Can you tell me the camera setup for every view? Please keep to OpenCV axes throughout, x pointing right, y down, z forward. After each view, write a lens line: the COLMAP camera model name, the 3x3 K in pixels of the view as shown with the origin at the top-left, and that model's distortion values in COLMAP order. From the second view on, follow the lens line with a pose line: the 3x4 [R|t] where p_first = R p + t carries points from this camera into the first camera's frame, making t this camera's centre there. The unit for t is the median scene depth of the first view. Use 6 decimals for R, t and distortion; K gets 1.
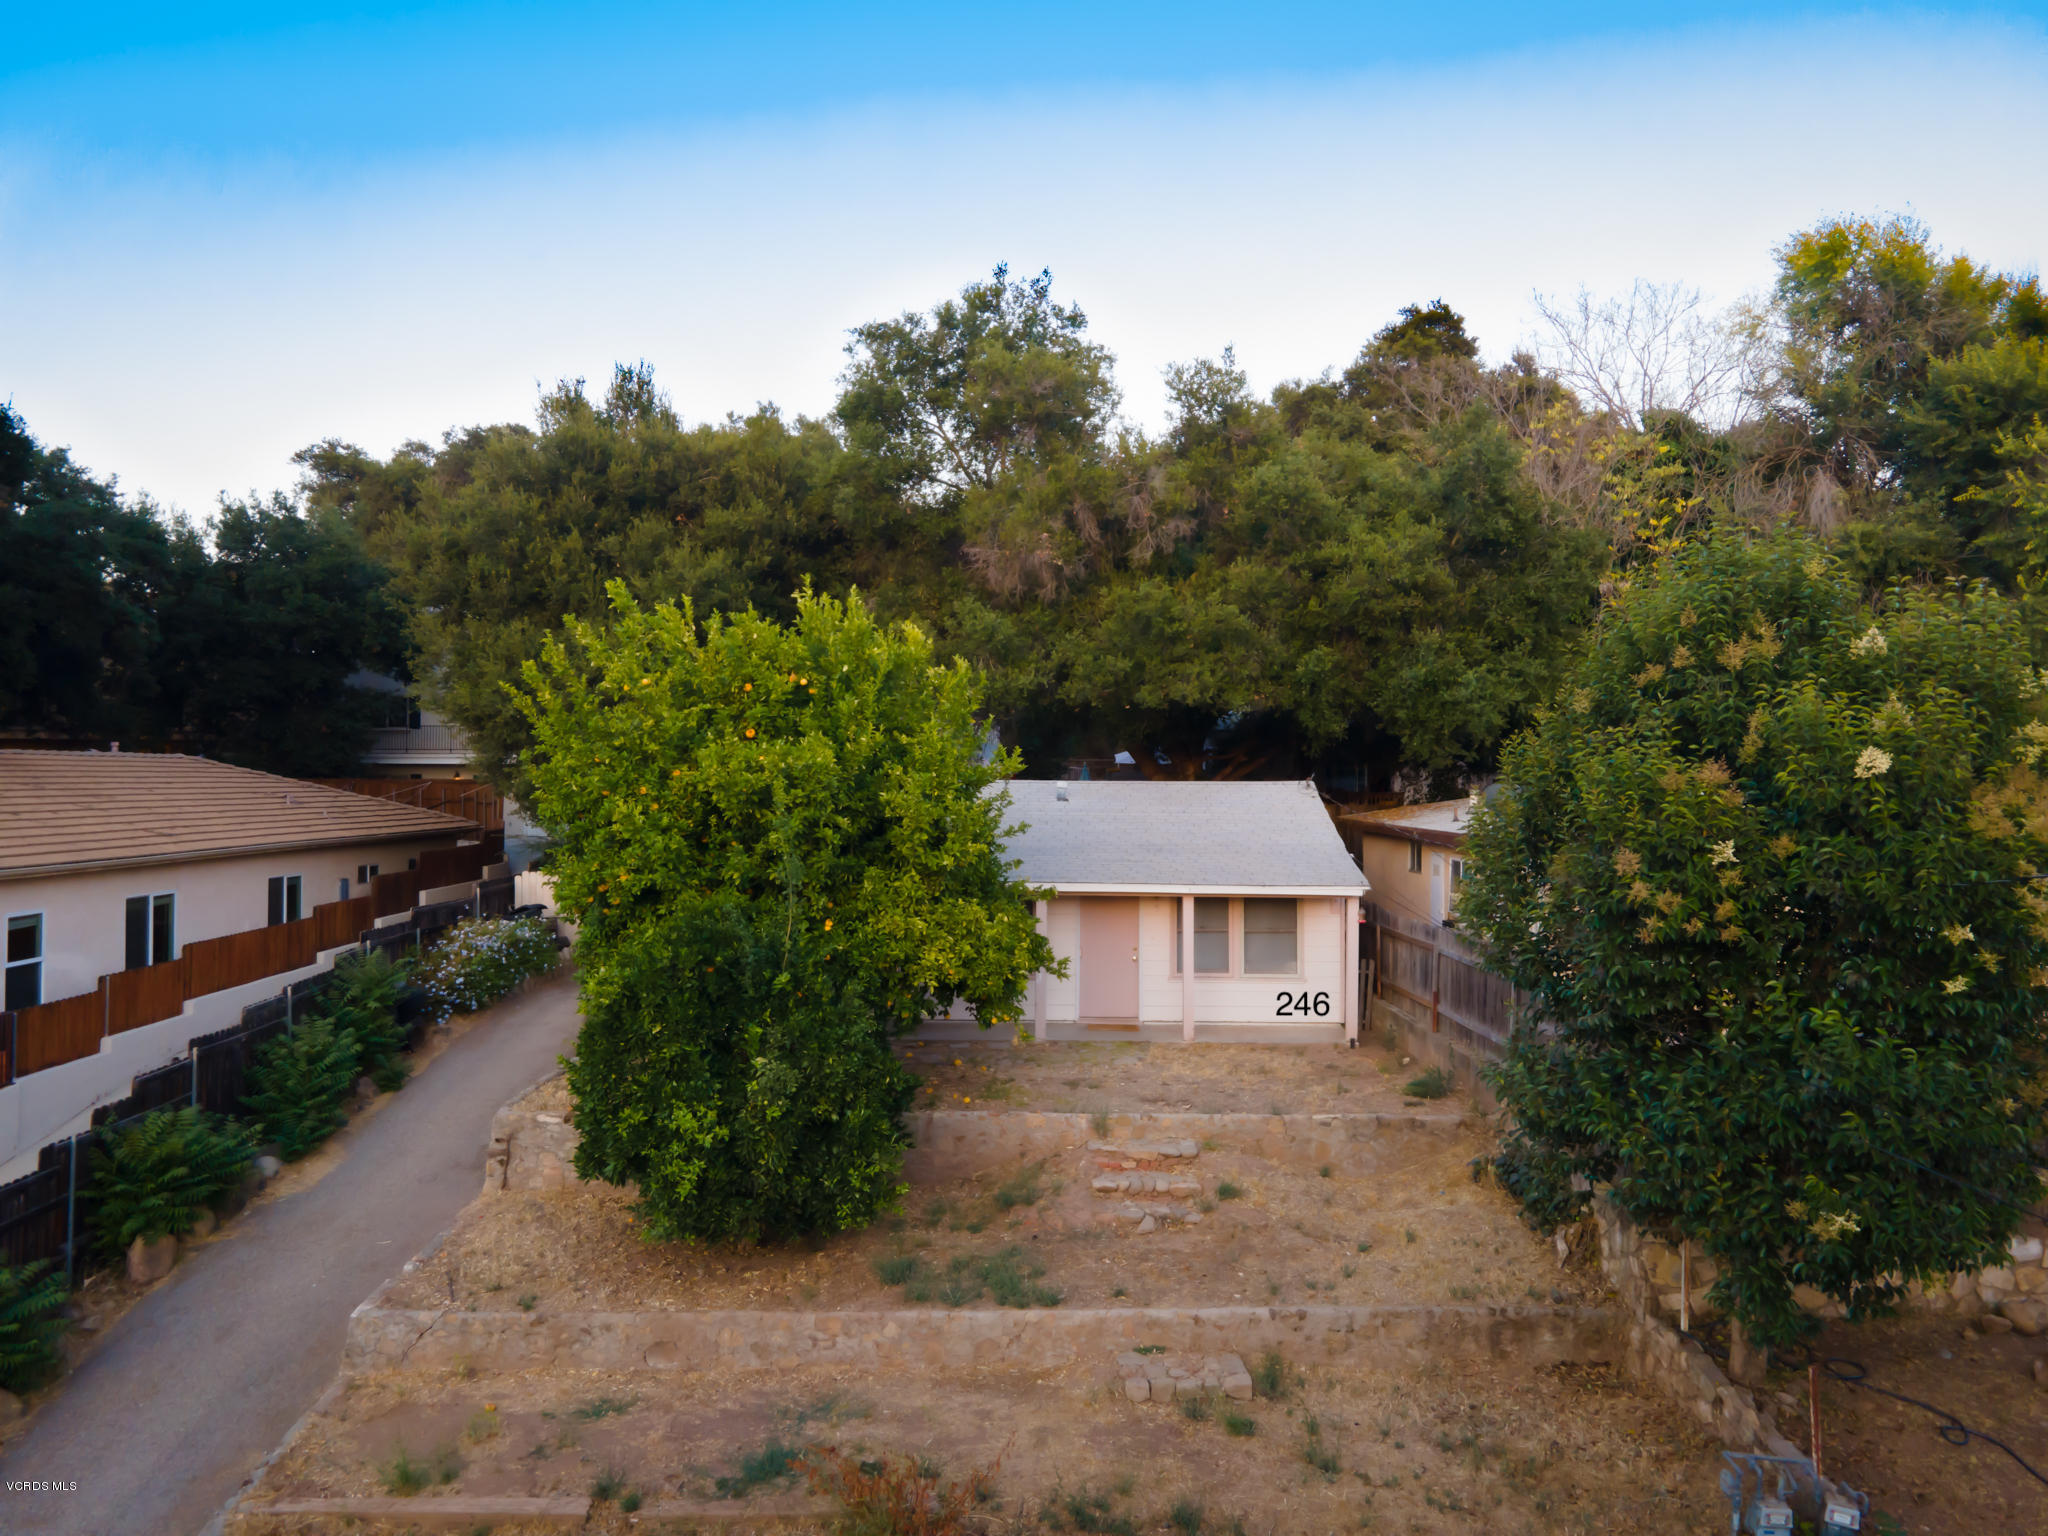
lens RADIAL K [[1488.2, 0, 1039.5], [0, 1488.2, 765.0], [0, 0, 1]] dist [0.011491, 0.041698]
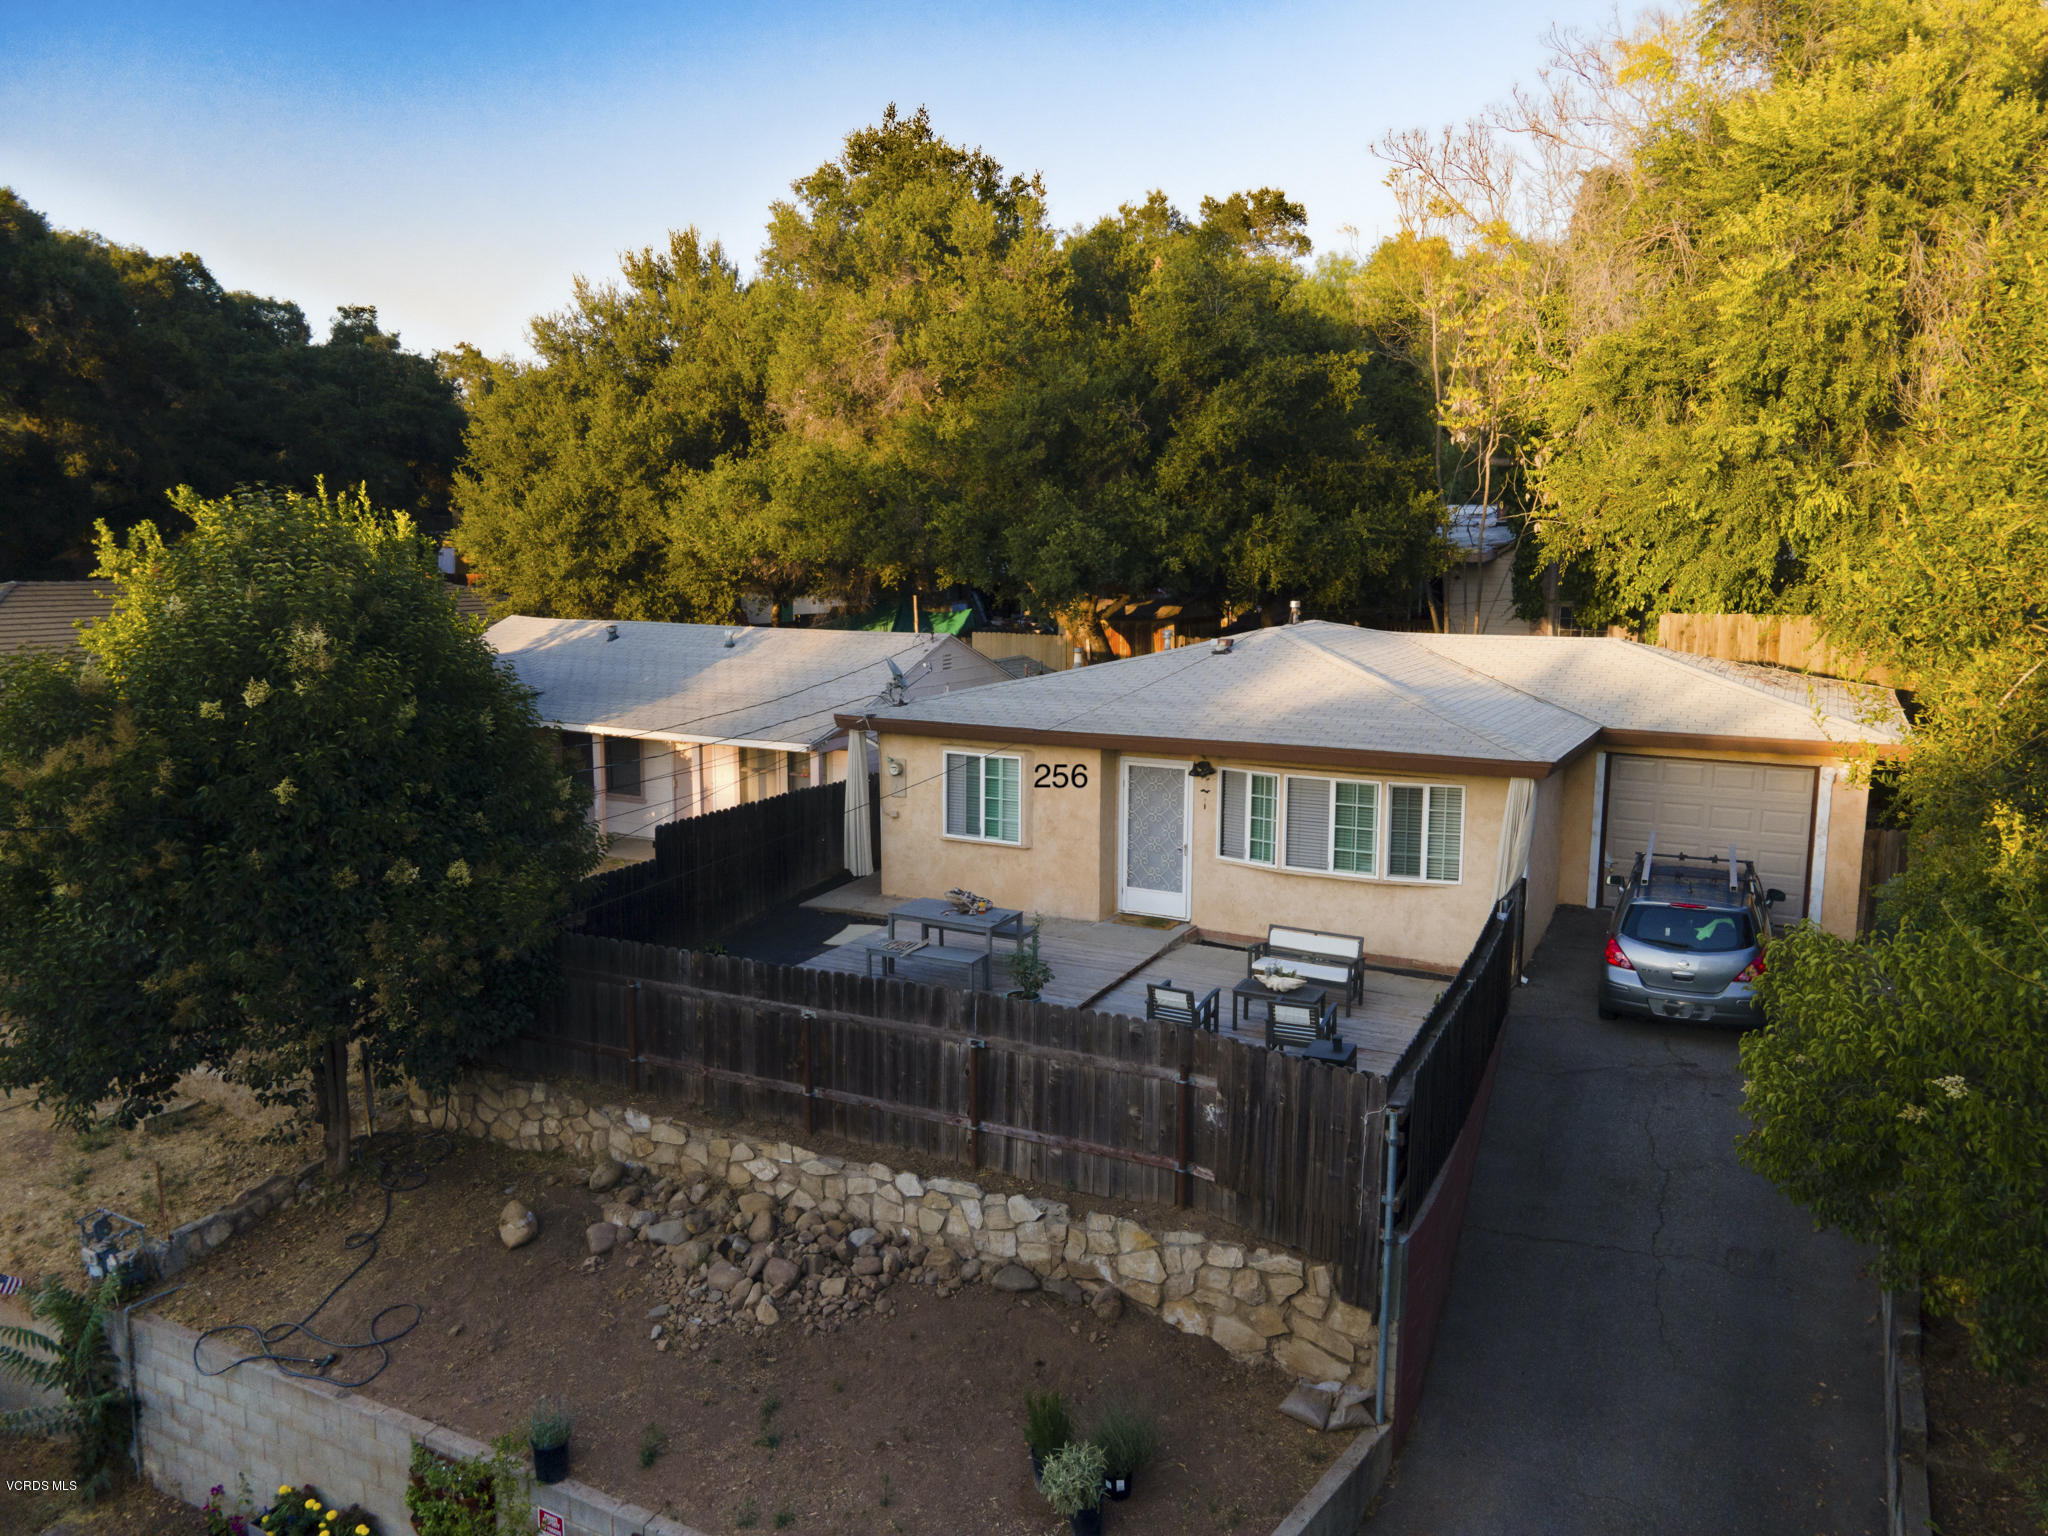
lens RADIAL K [[1488.2, 0, 1022.8], [0, 1488.2, 787.0], [0, 0, 1]] dist [0.011491, 0.041698]
pose [[0.885536, 0.075167, -0.458450, 0.561421], [0.002711, 0.985971, 0.166896, -0.045977], [0.464563, -0.149035, 0.872909, 0.077773]]
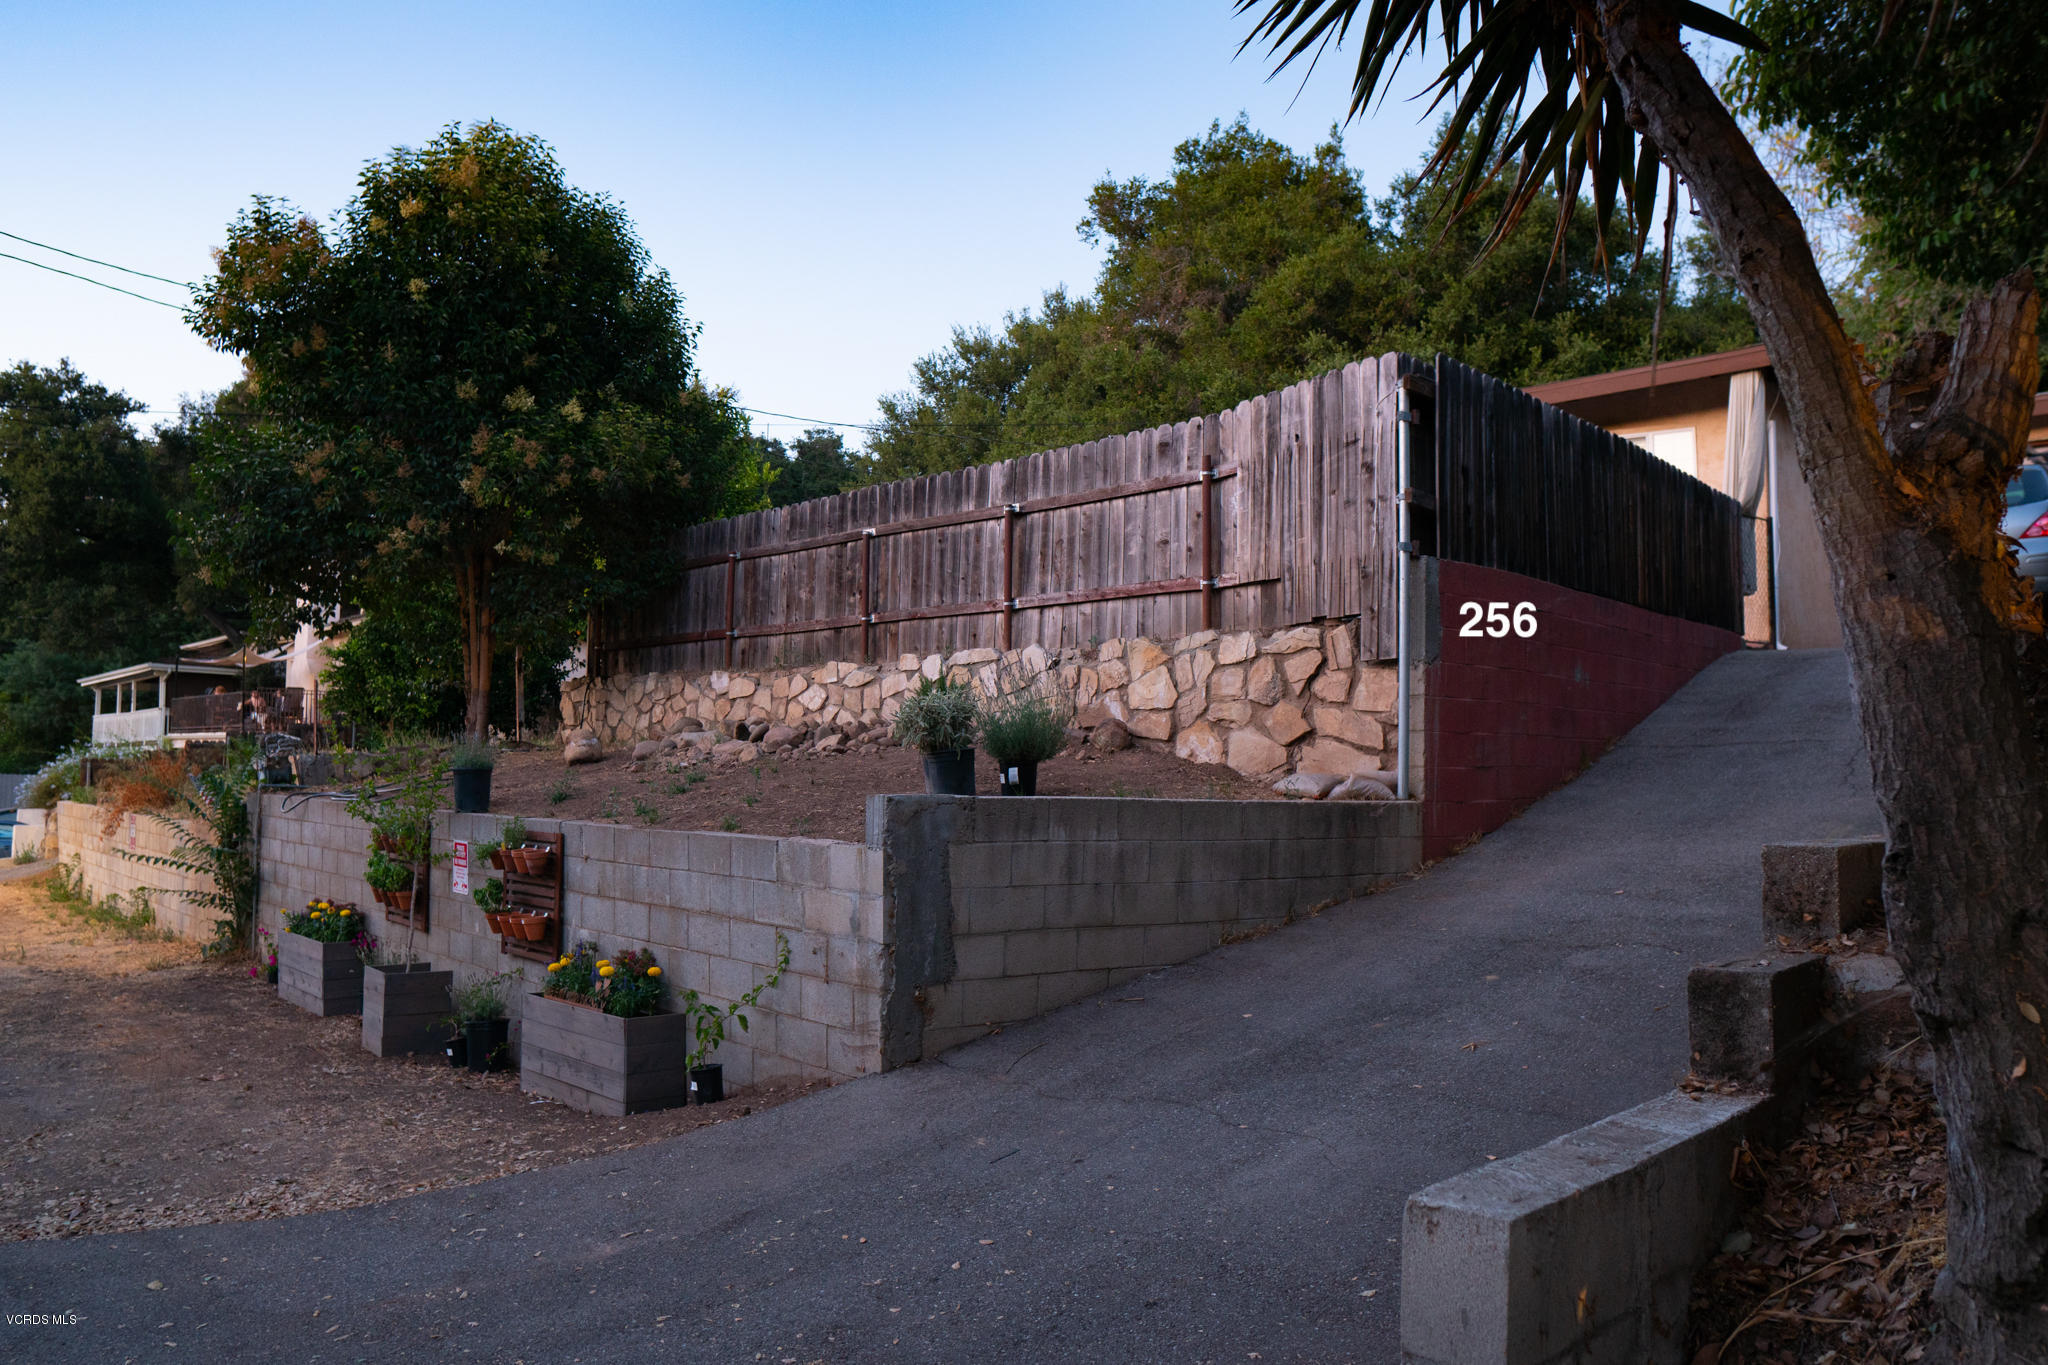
lens RADIAL K [[1425.1, 0, 1004.2], [0, 1425.1, 699.7], [0, 0, 1]] dist [-0.067397, 0.003917]
pose [[0.687888, -0.032901, -0.725071, 0.618969], [-0.005001, 0.998734, -0.050063, 0.153492], [0.725800, 0.038064, 0.686852, 0.175959]]
